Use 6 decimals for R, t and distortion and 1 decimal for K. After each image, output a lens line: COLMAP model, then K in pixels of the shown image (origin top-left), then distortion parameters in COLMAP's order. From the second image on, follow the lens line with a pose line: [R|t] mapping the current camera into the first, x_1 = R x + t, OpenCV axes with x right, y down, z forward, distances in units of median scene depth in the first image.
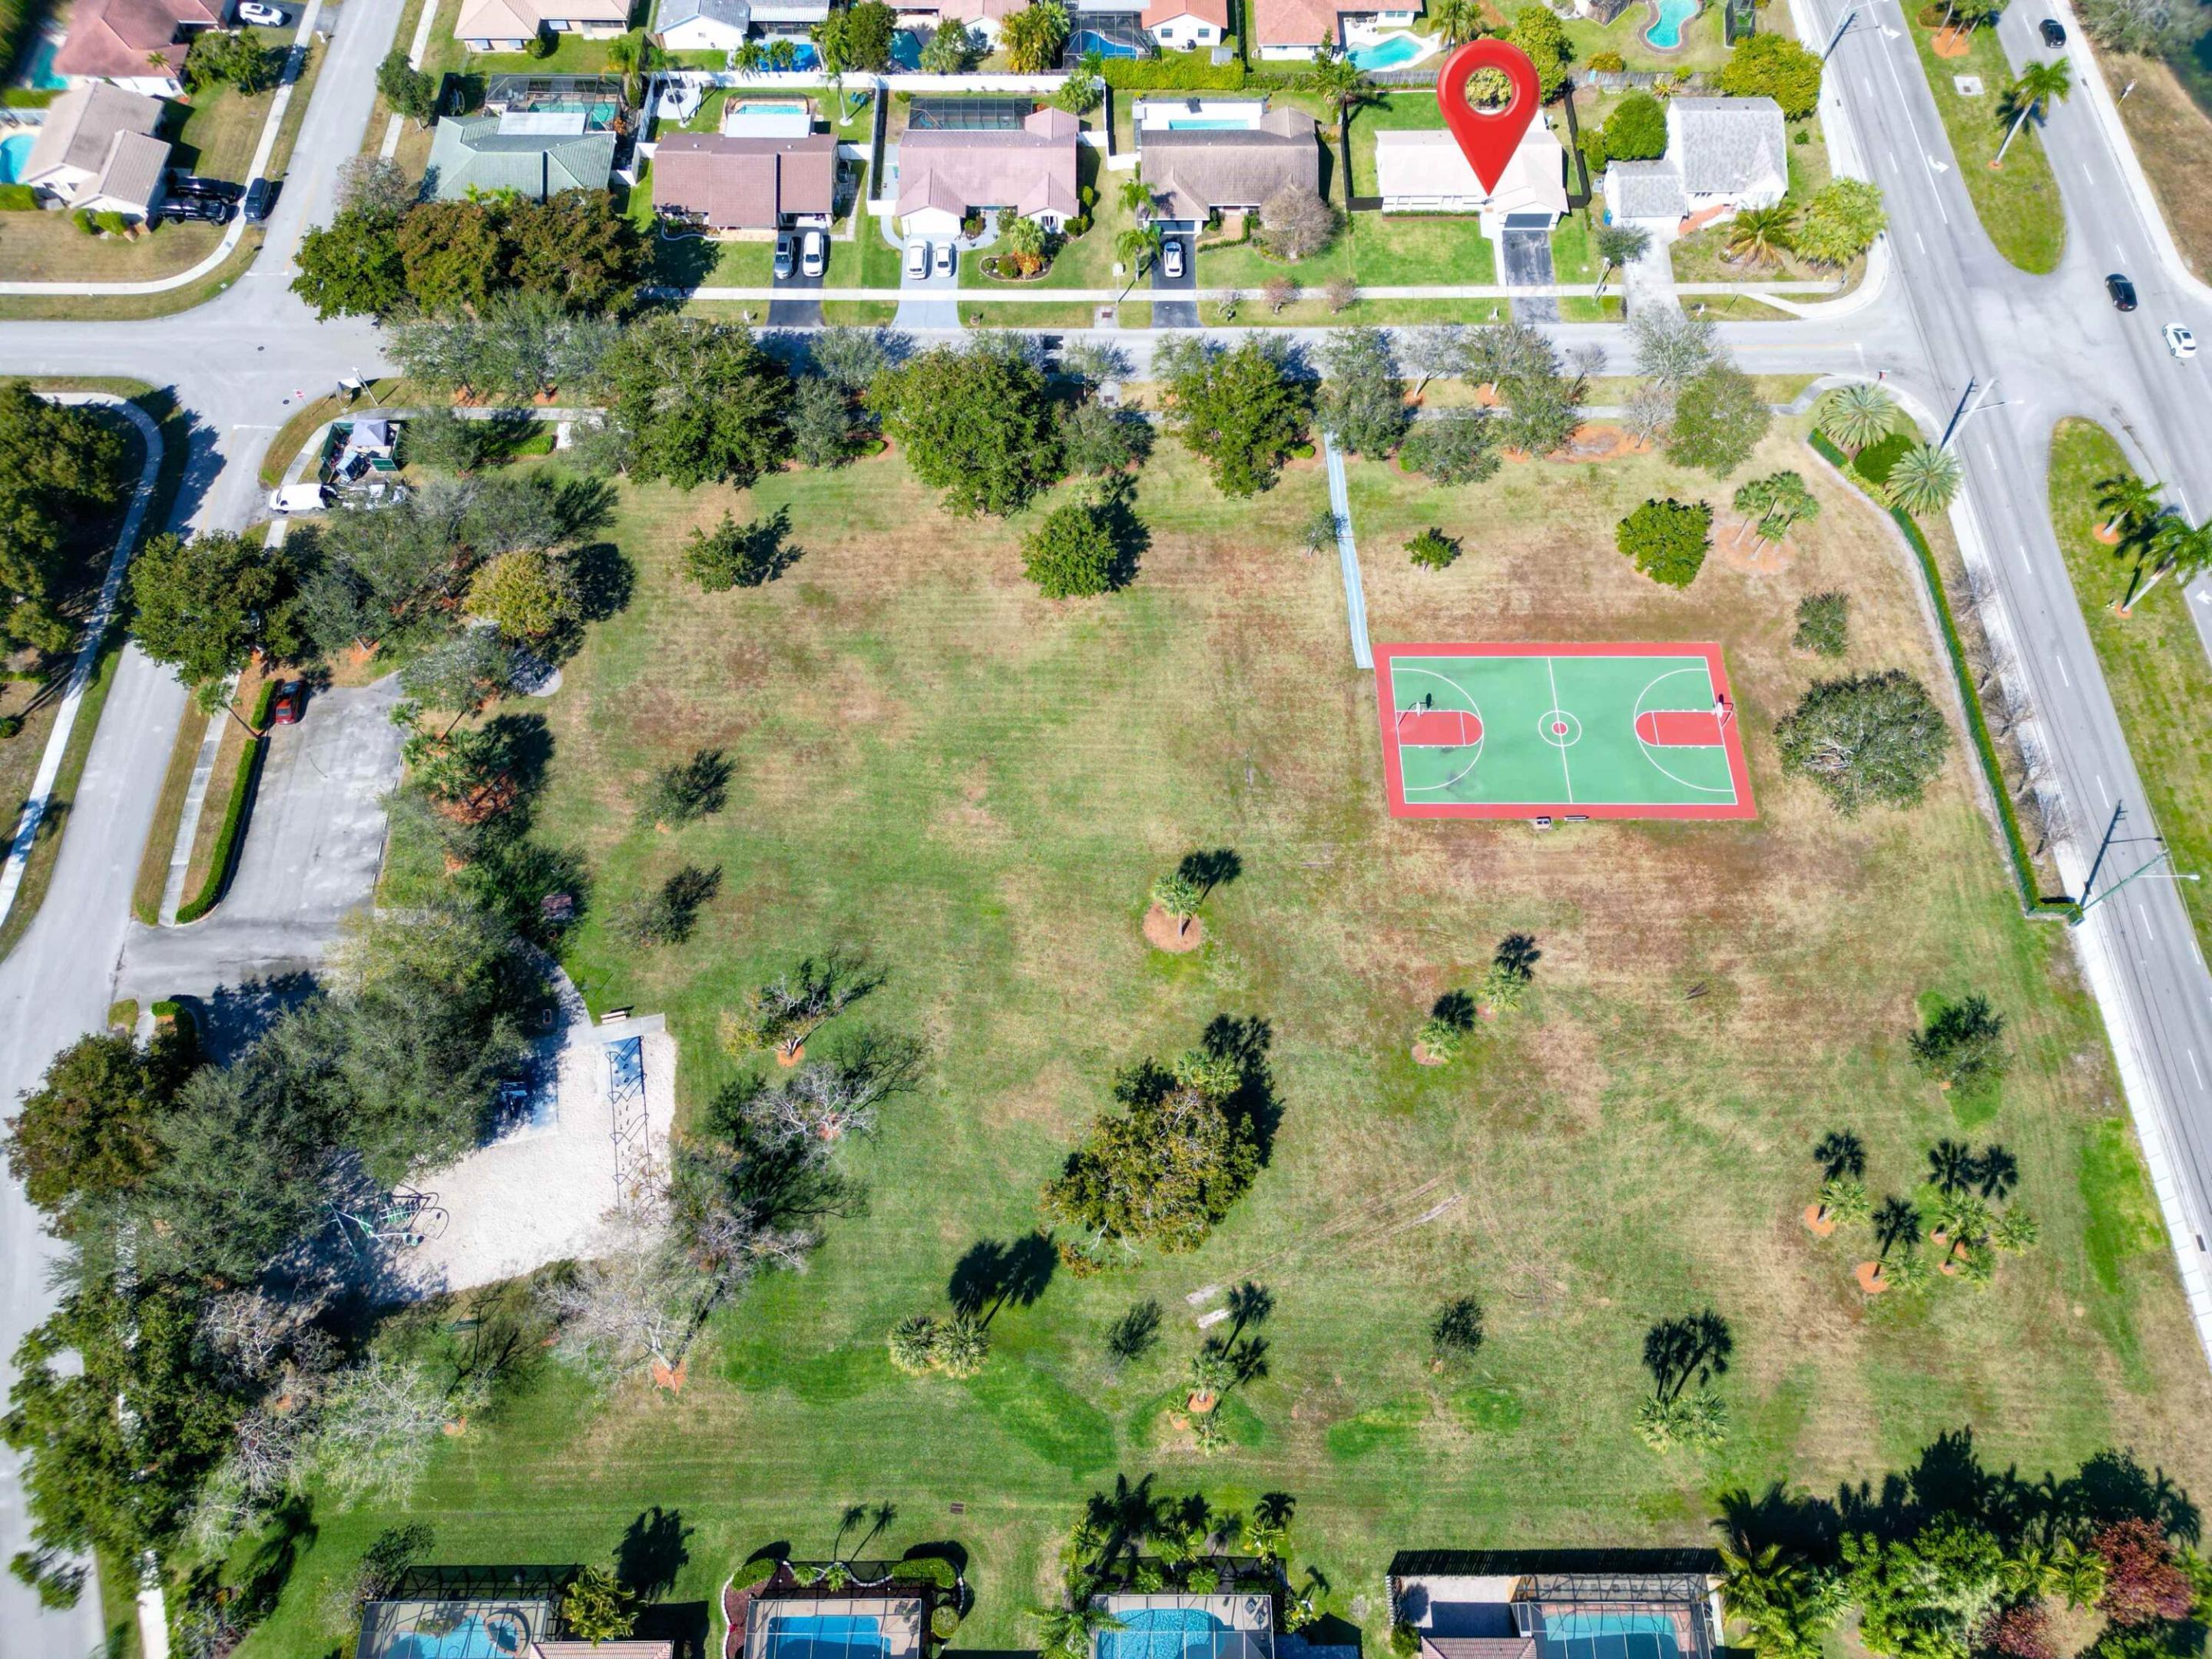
lens RADIAL K [[1532.1, 0, 1106.0], [0, 1532.1, 829.5], [0, 0, 1]] dist [0.088395, -0.098668]
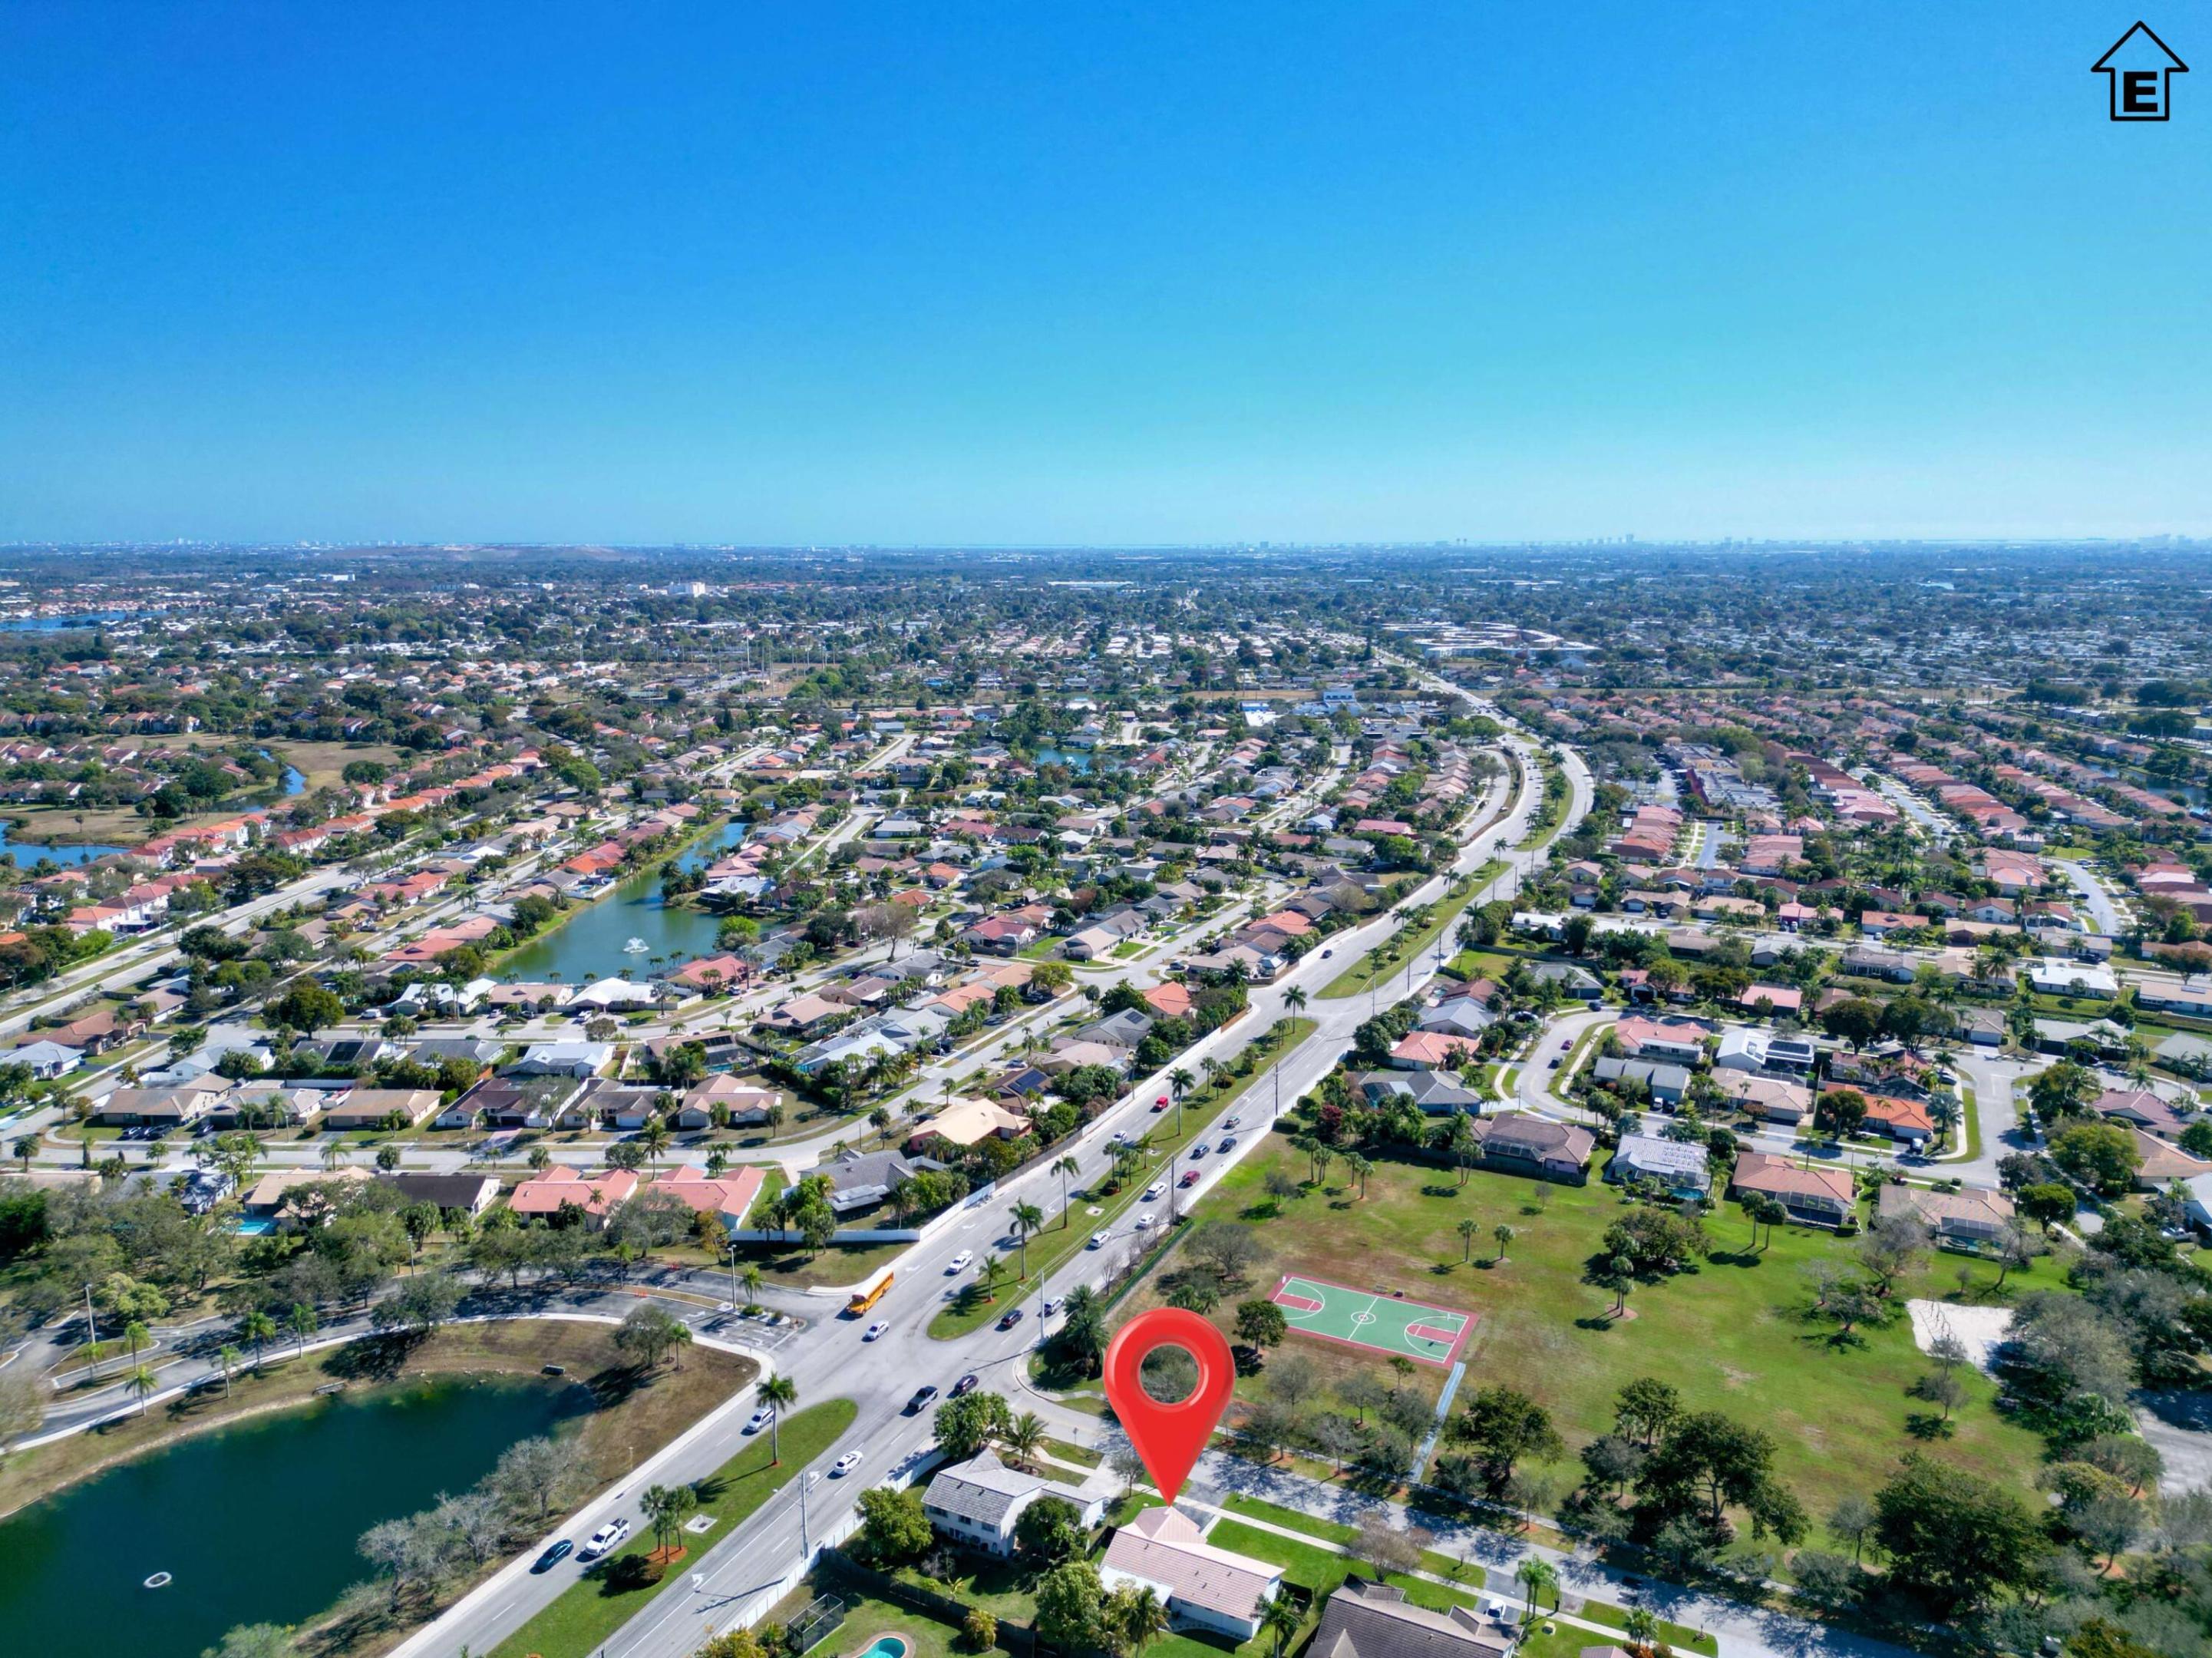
lens RADIAL K [[1555.5, 0, 1106.0], [0, 1555.5, 829.0], [0, 0, 1]] dist [0.012999, 0.003317]
pose [[-0.892544, -0.083218, 0.443215, -0.145829], [0.400511, 0.305417, 0.863893, -1.554010], [-0.207256, 0.948575, -0.239268, 0.805549]]
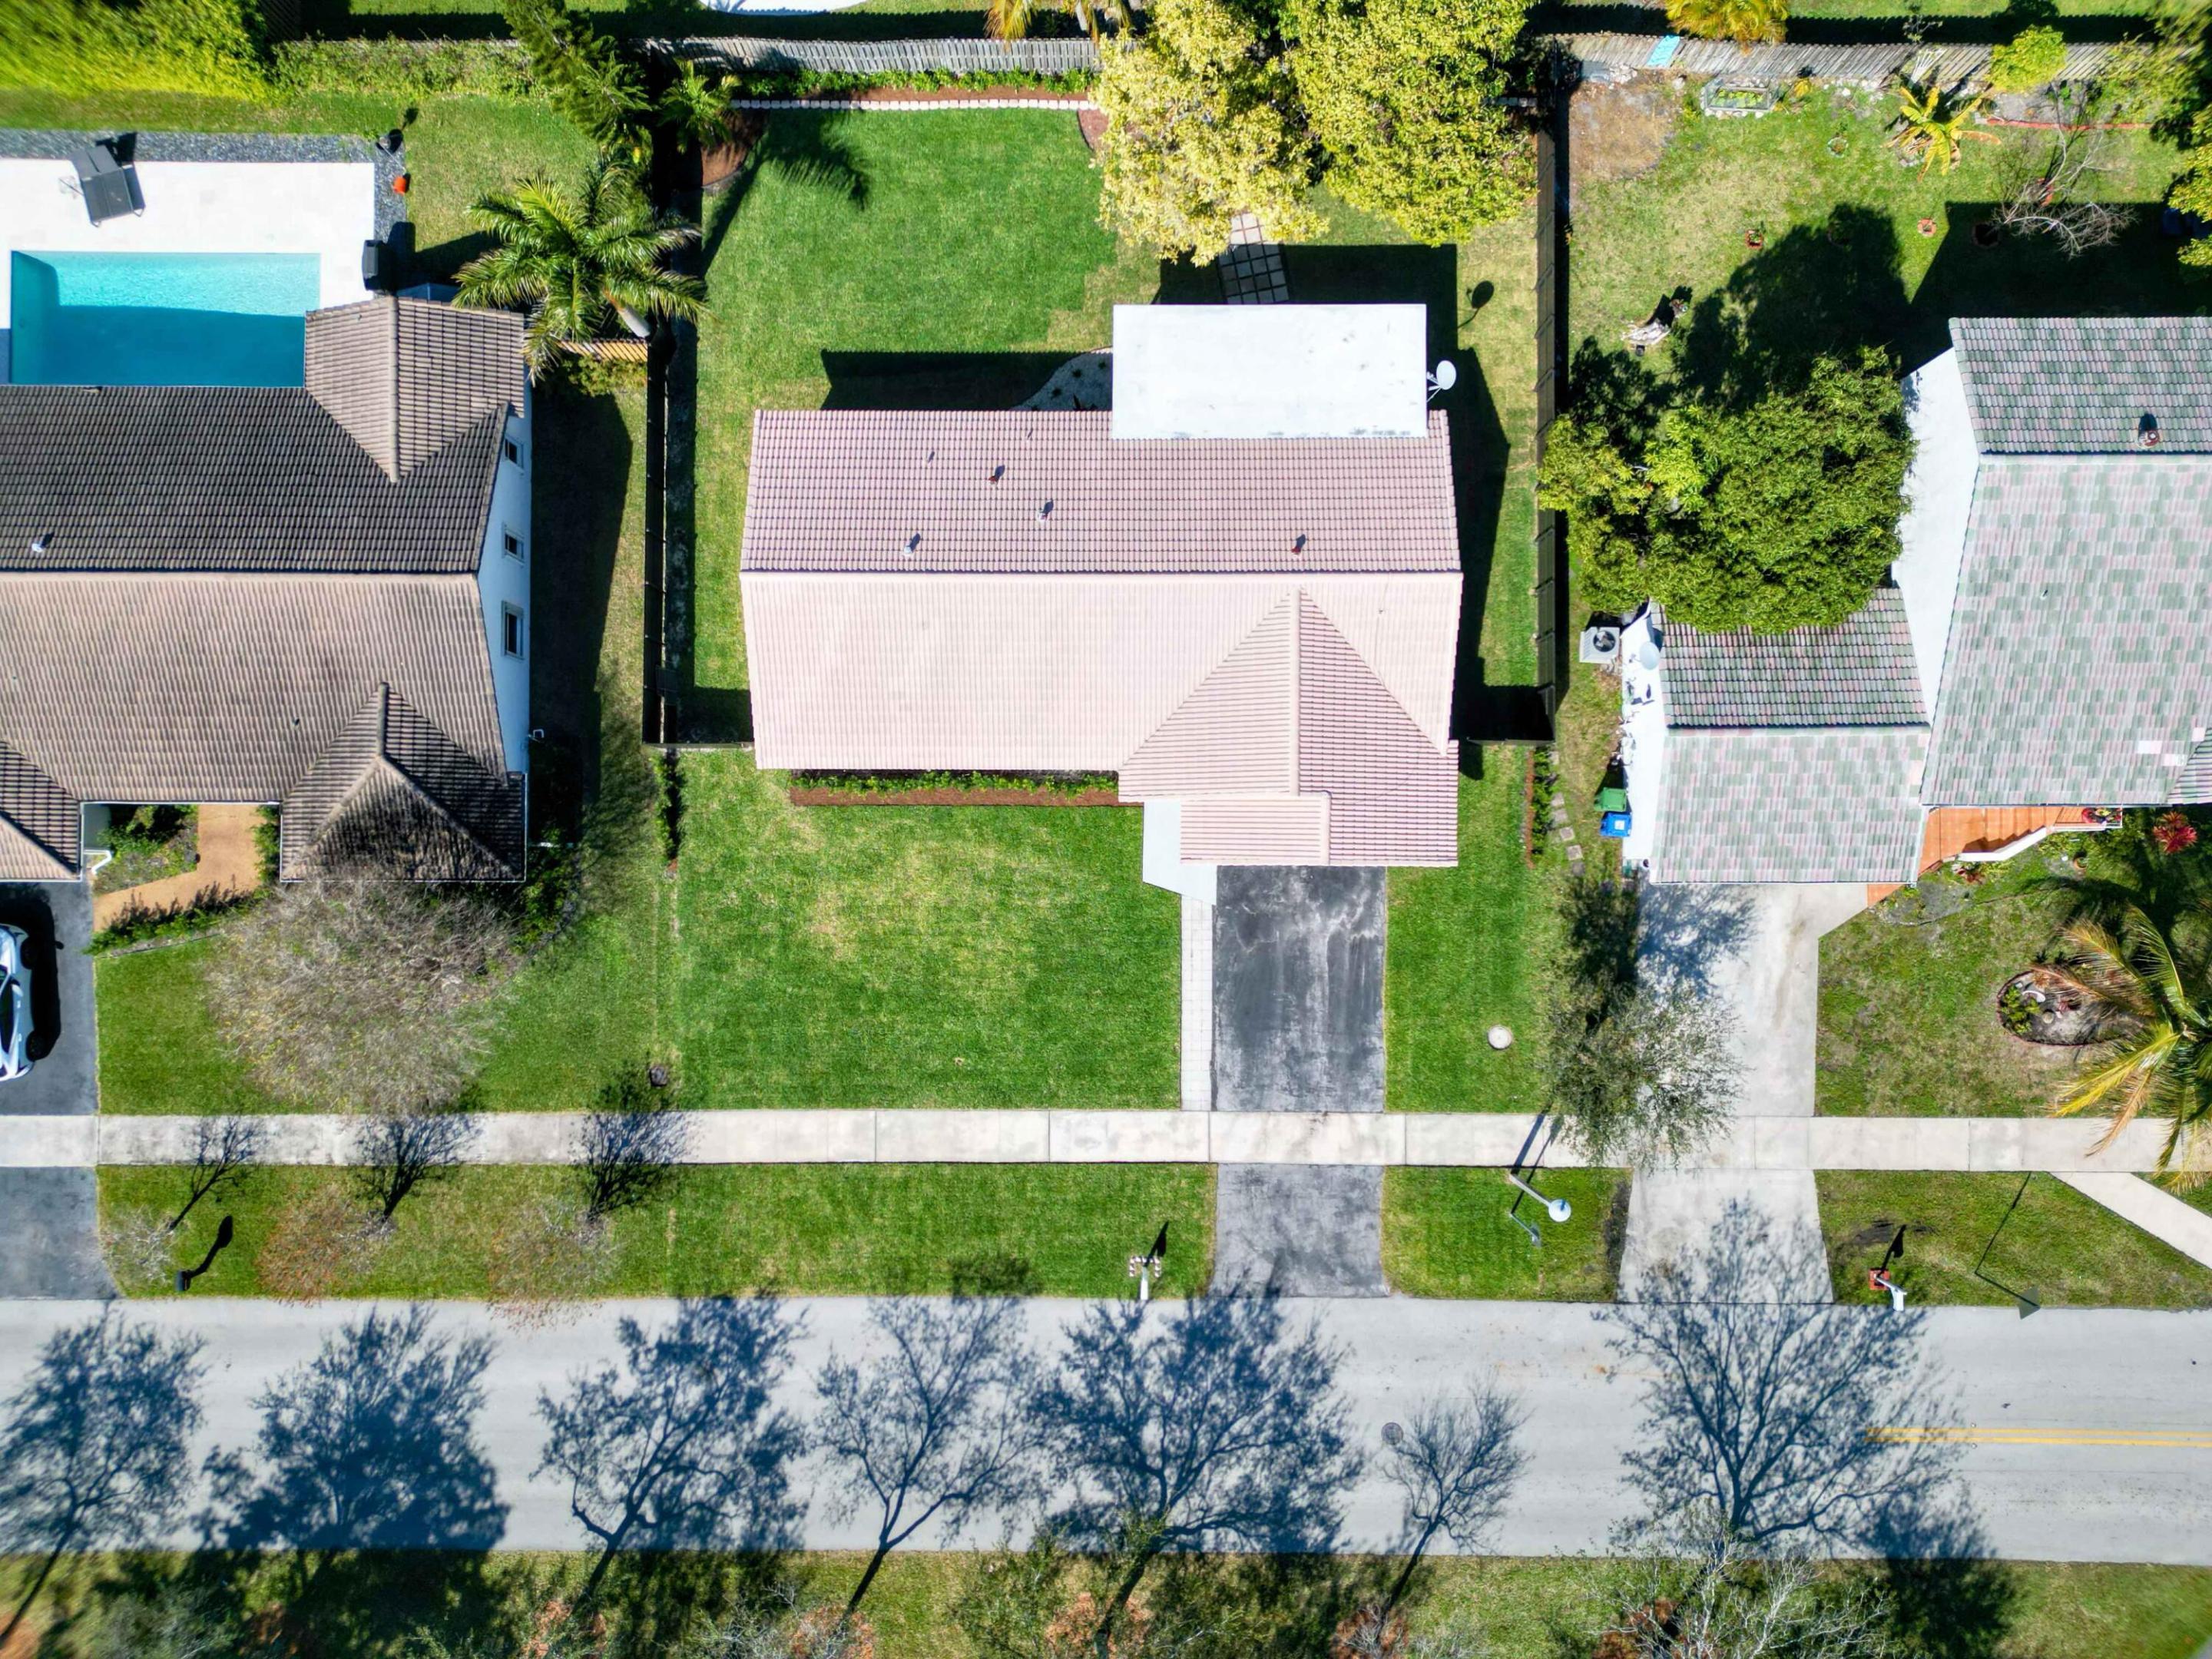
lens RADIAL K [[1532.1, 0, 1106.0], [0, 1532.1, 829.5], [0, 0, 1]] dist [0.088395, -0.098668]
pose [[0.999983, 0.002869, -0.005080, 0.240051], [-0.000365, 0.899858, 0.436183, -0.515162], [0.005823, -0.436174, 0.899844, 0.770623]]
